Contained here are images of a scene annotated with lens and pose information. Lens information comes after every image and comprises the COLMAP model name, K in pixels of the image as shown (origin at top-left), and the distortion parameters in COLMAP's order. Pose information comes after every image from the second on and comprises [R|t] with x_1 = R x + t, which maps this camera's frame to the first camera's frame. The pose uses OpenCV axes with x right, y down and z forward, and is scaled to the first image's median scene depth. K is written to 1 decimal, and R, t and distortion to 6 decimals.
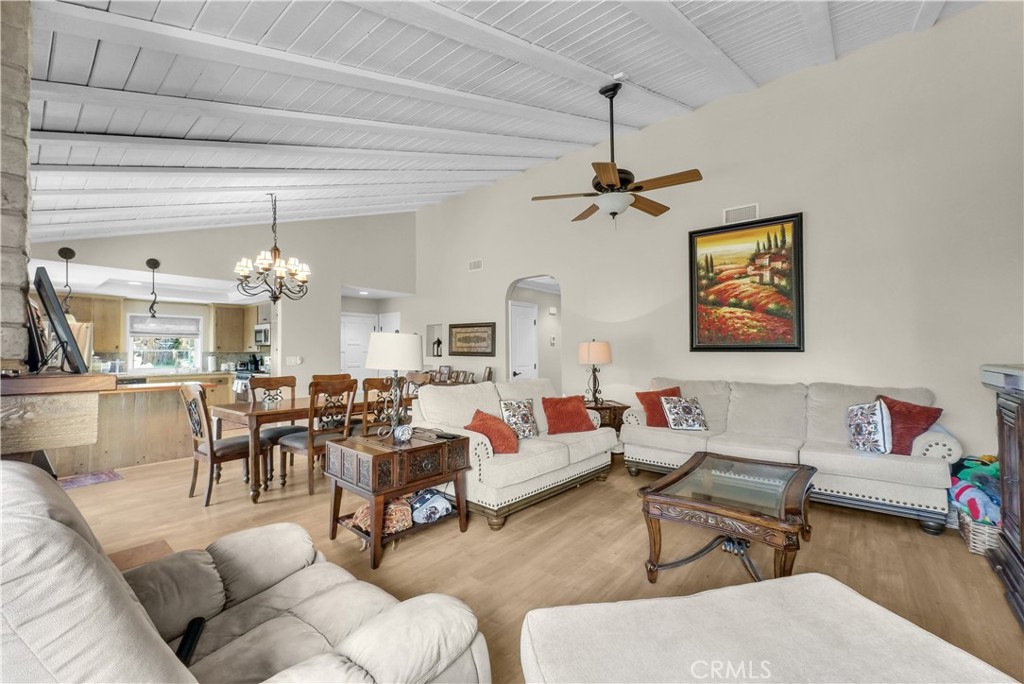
lens RADIAL K [[414.2, 0, 514.1], [0, 414.2, 346.5], [0, 0, 1]] dist [-0.000179, -0.000171]
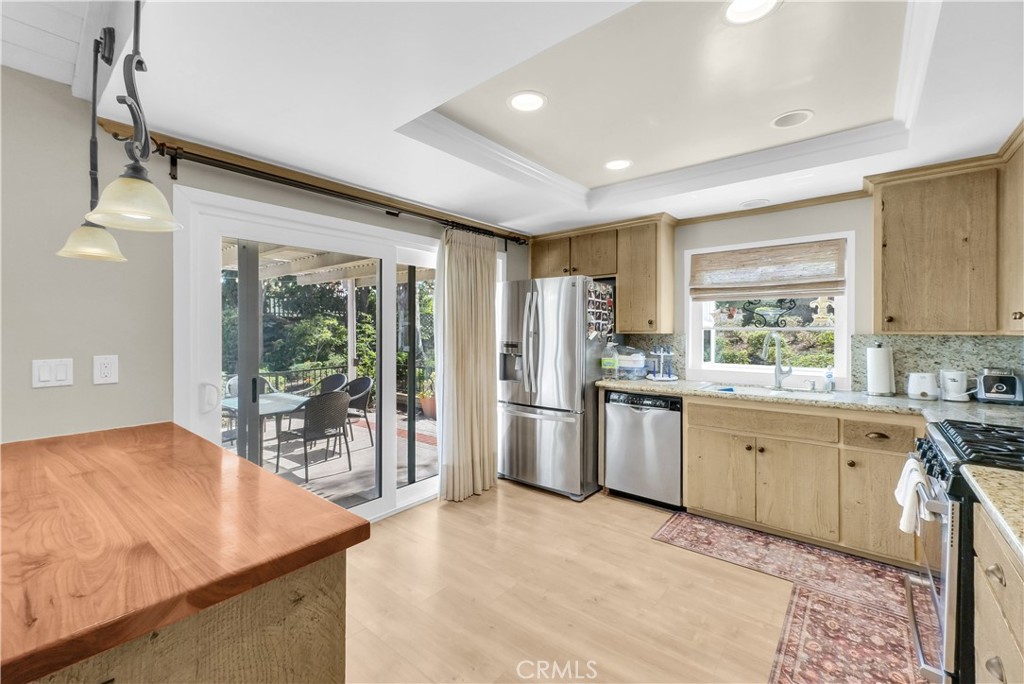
lens RADIAL K [[428.8, 0, 510.7], [0, 428.8, 328.0], [0, 0, 1]] dist [-0.000832, -0.000235]
pose [[-0.007474, -0.000389, -0.999972, -0.697025], [0.015457, 0.999880, -0.000504, 0.008268], [0.999853, -0.015461, -0.007467, 1.266371]]
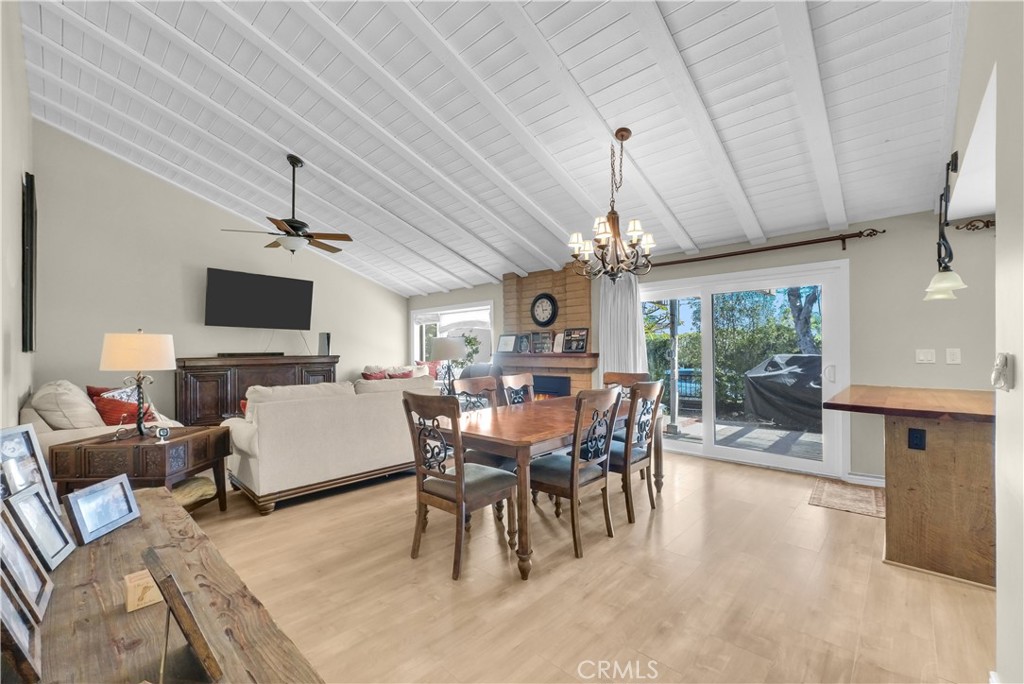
lens RADIAL K [[414.2, 0, 514.1], [0, 414.2, 346.5], [0, 0, 1]] dist [-0.000179, -0.000171]
pose [[-0.998562, 0.014949, 0.051478, -0.389827], [0.013750, 0.999627, -0.023581, 0.029624], [-0.051812, -0.022839, -0.998396, 1.620426]]
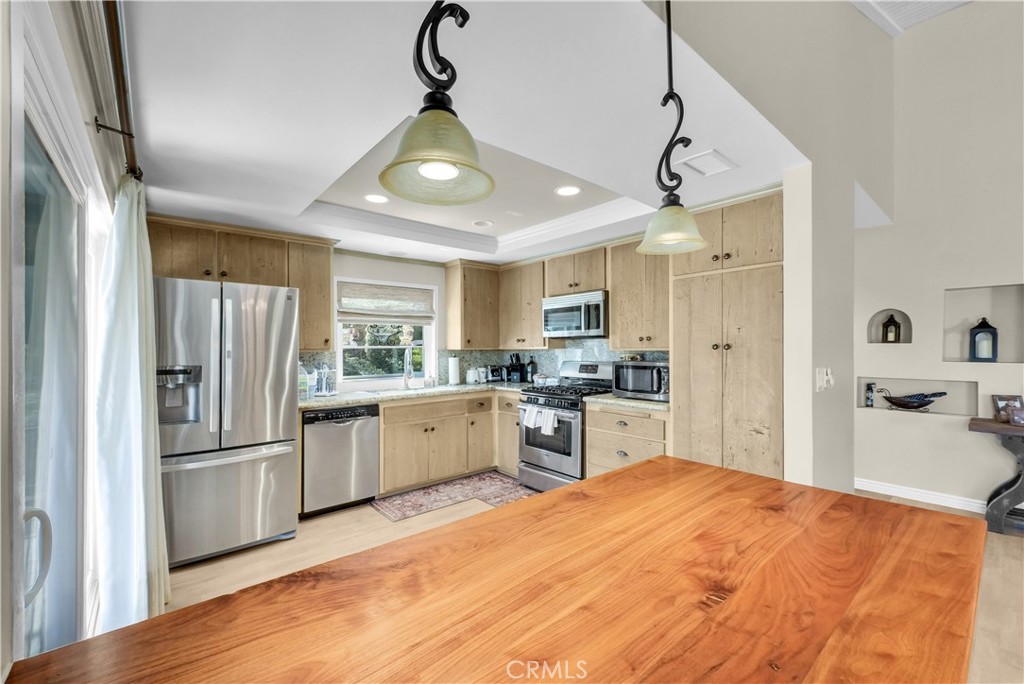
lens RADIAL K [[421.0, 0, 513.6], [0, 421.0, 348.2], [0, 0, 1]] dist [0.001969, 0.000227]
pose [[0.984188, 0.000505, -0.177125, -0.971936], [0.003279, 0.999773, 0.021073, 0.000011], [0.177096, -0.021321, 0.983963, 0.809765]]
